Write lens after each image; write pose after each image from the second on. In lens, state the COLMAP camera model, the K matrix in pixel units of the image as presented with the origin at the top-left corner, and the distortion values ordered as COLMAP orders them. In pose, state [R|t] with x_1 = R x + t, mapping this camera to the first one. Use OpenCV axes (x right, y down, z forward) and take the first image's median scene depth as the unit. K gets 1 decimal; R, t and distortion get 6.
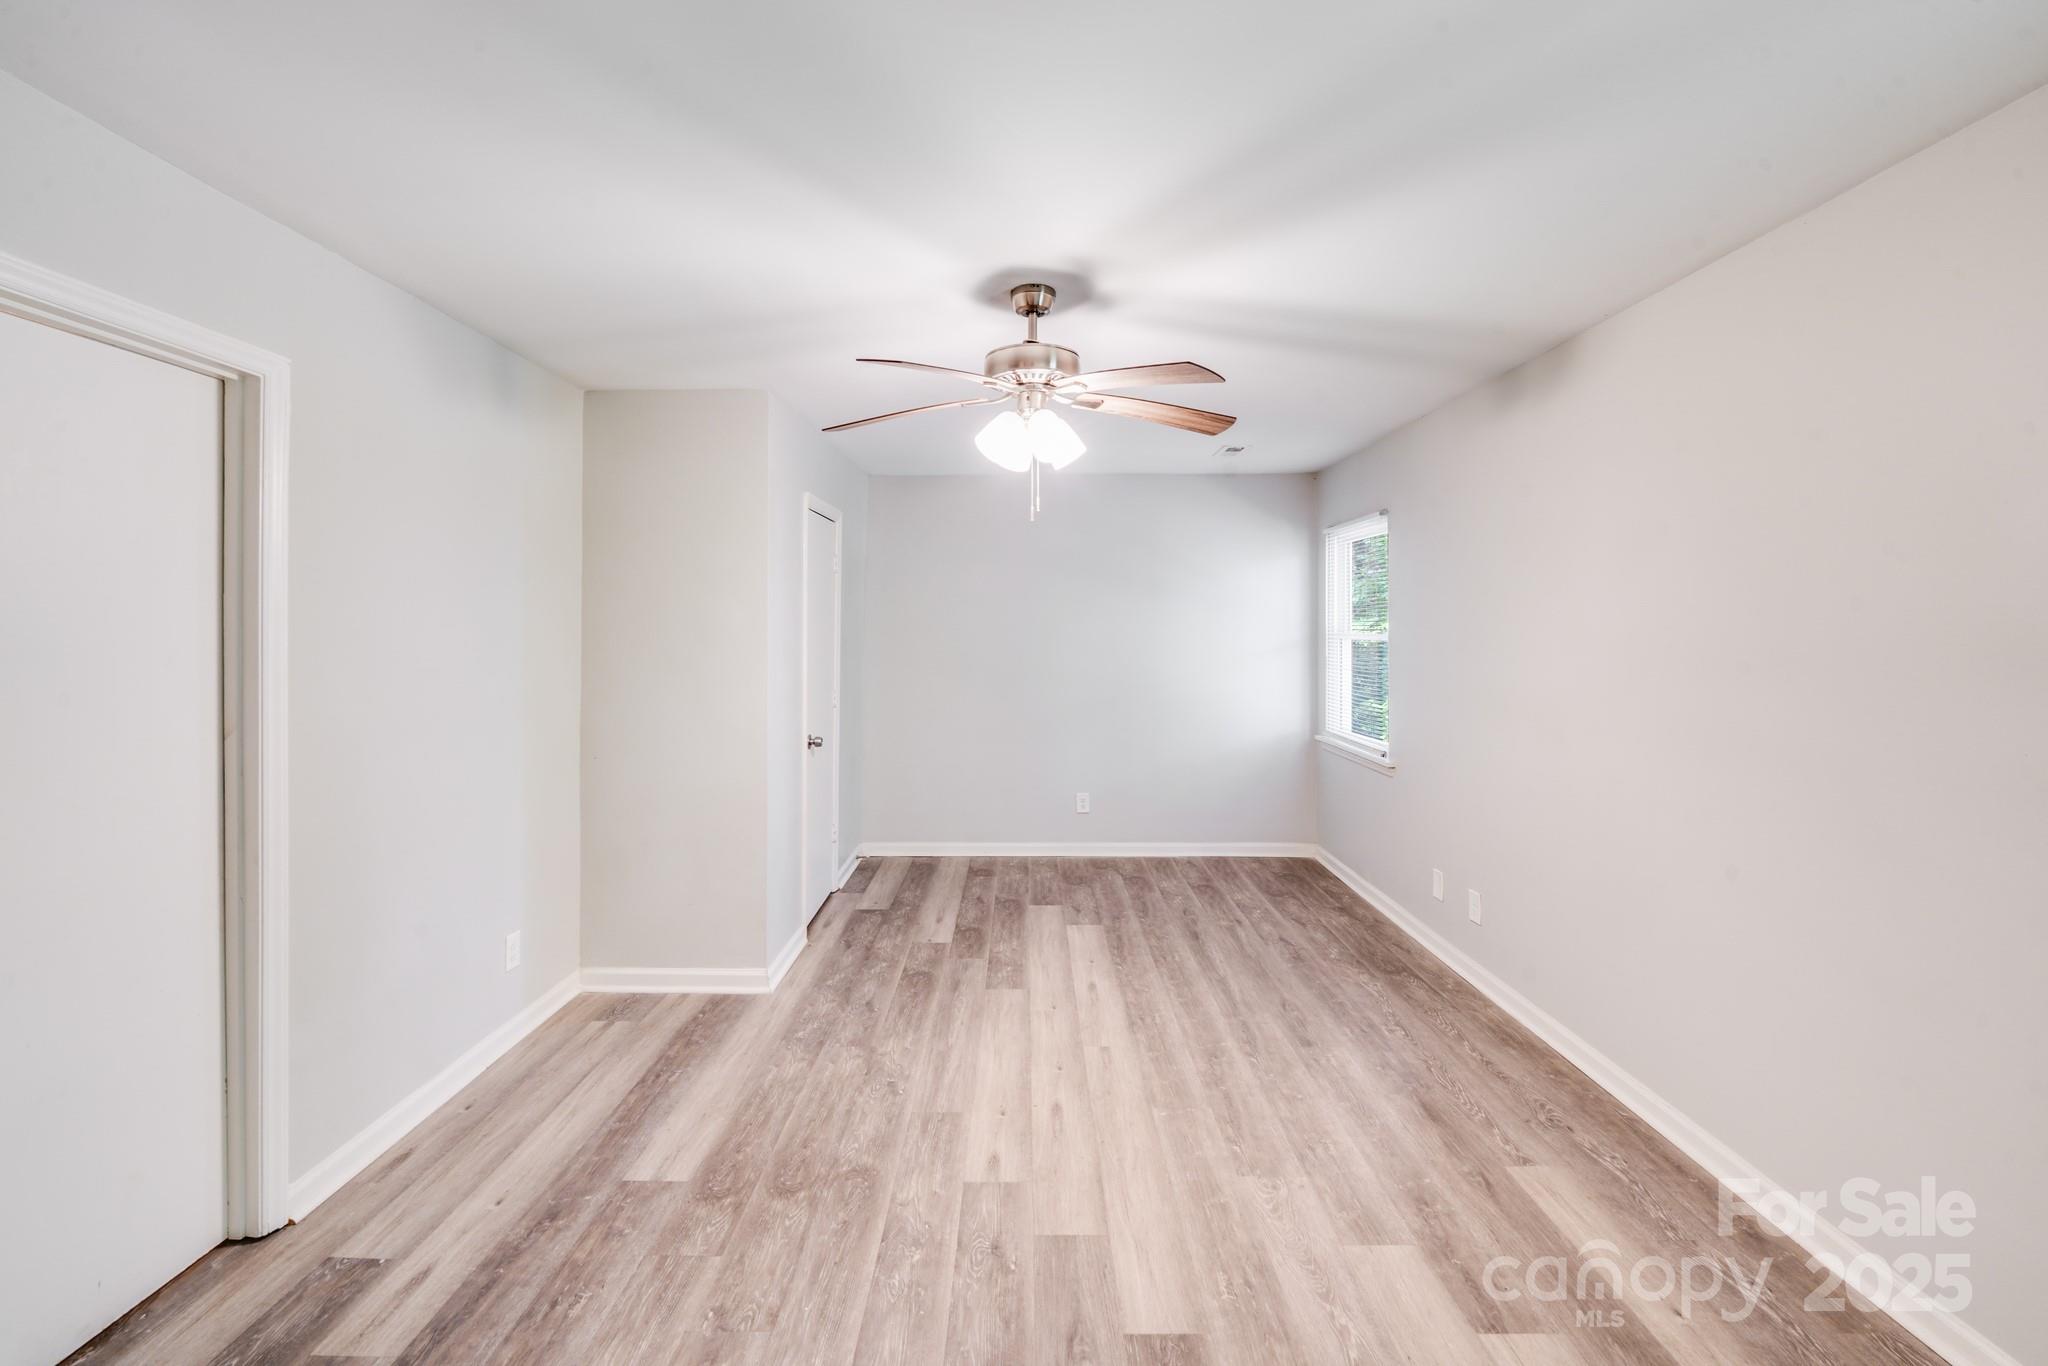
lens RADIAL K [[834.1, 0, 999.8], [0, 834.1, 627.3], [0, 0, 1]] dist [-0.003460, -0.004100]
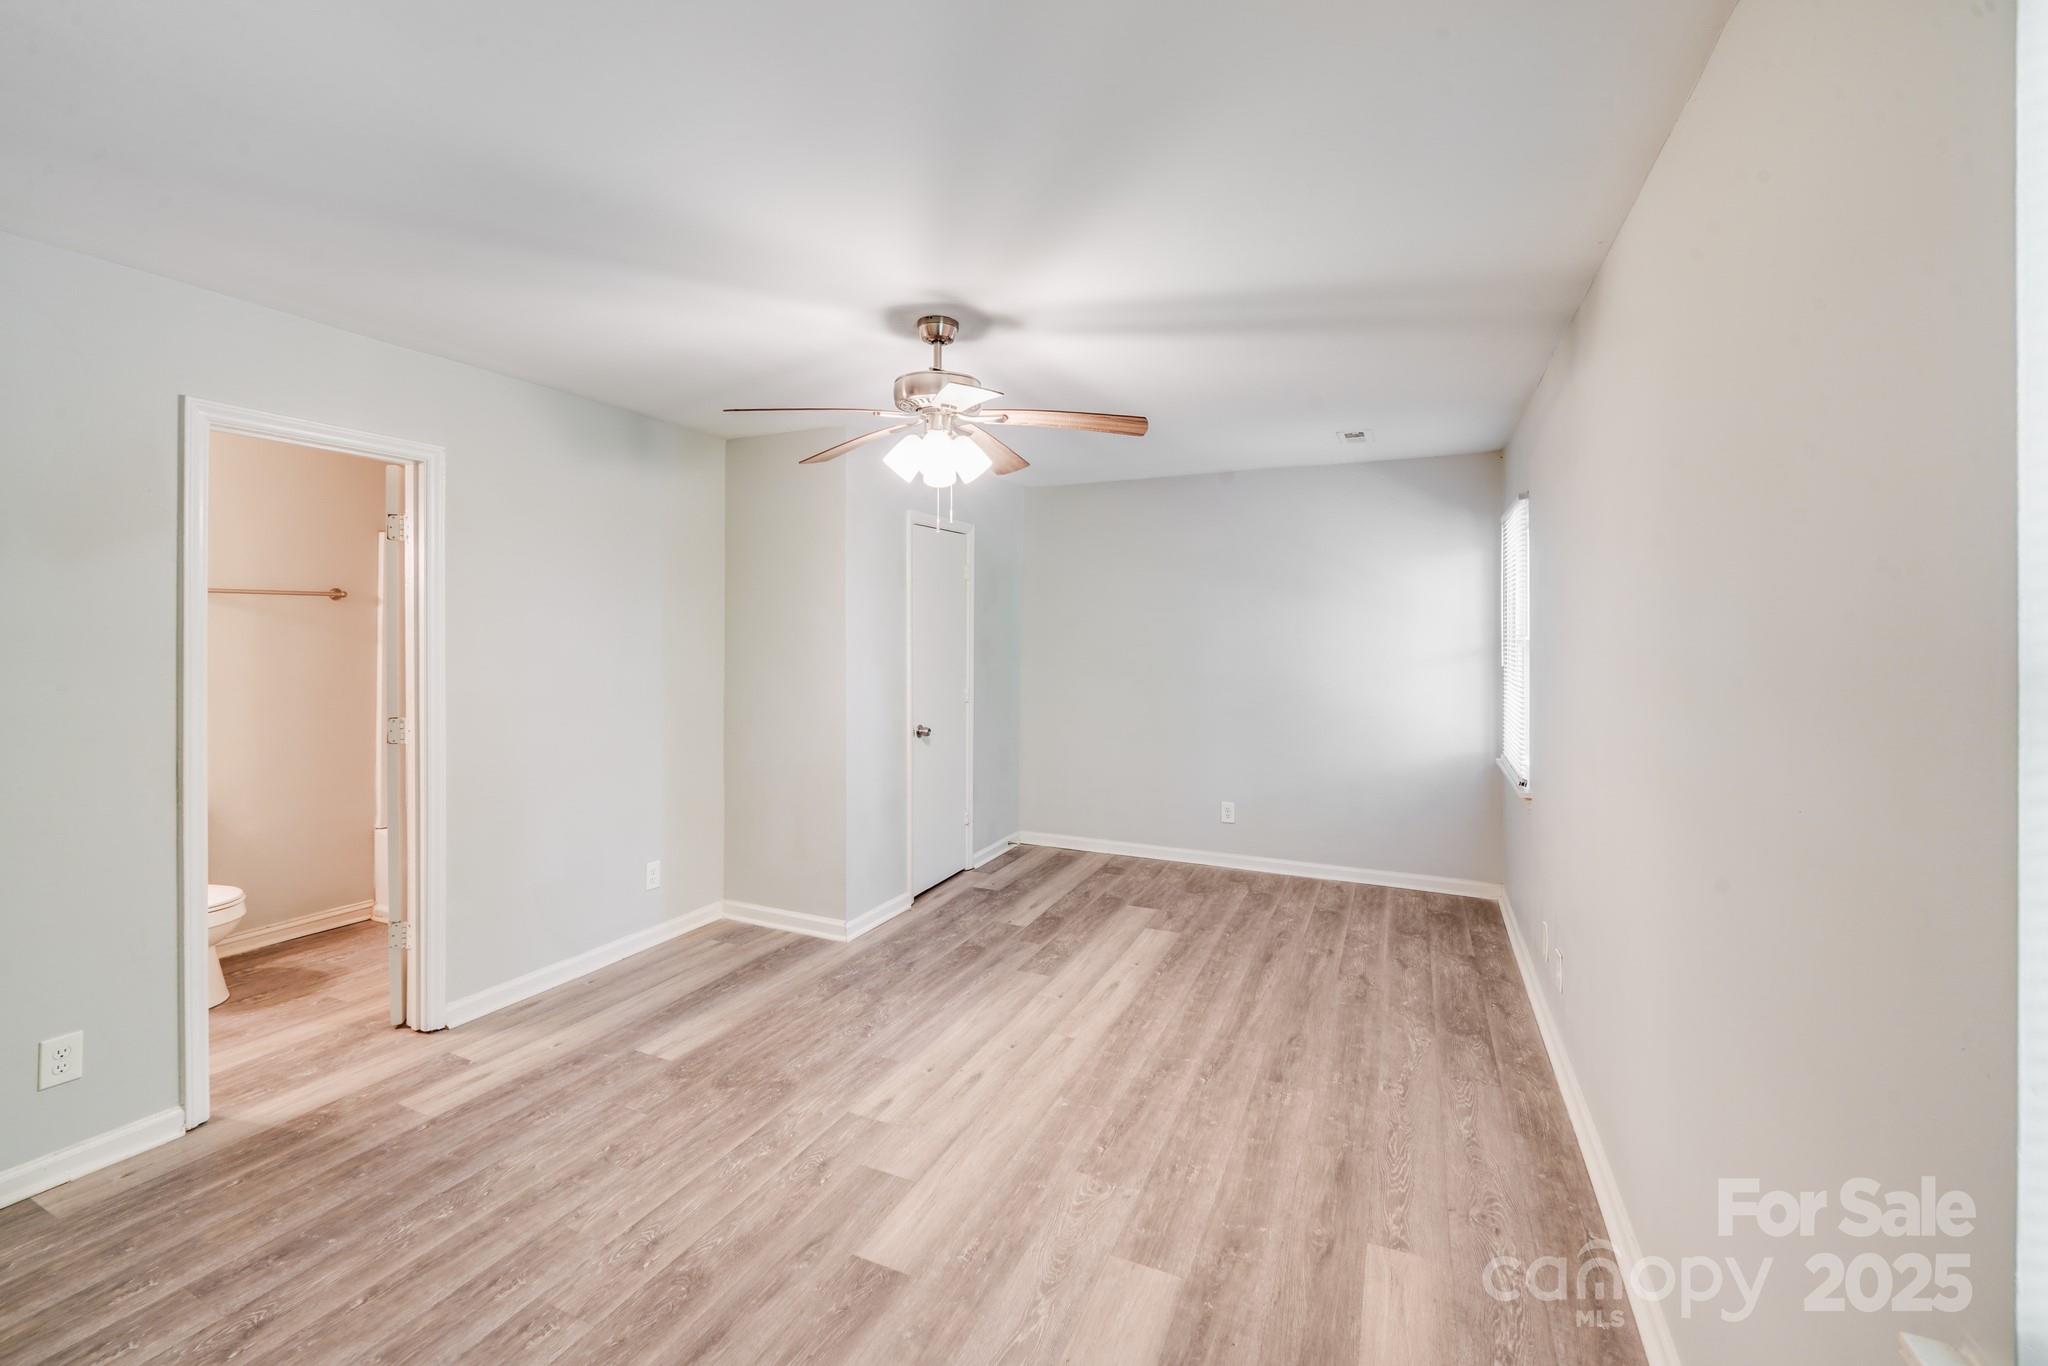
lens RADIAL K [[819.6, 0, 985.0], [0, 819.6, 642.1], [0, 0, 1]] dist [-0.006931, -0.002094]
pose [[0.915278, 0.010342, -0.402690, 0.405609], [-0.004257, 0.999863, 0.016005, -0.002361], [0.402801, -0.012935, 0.915196, 0.033849]]
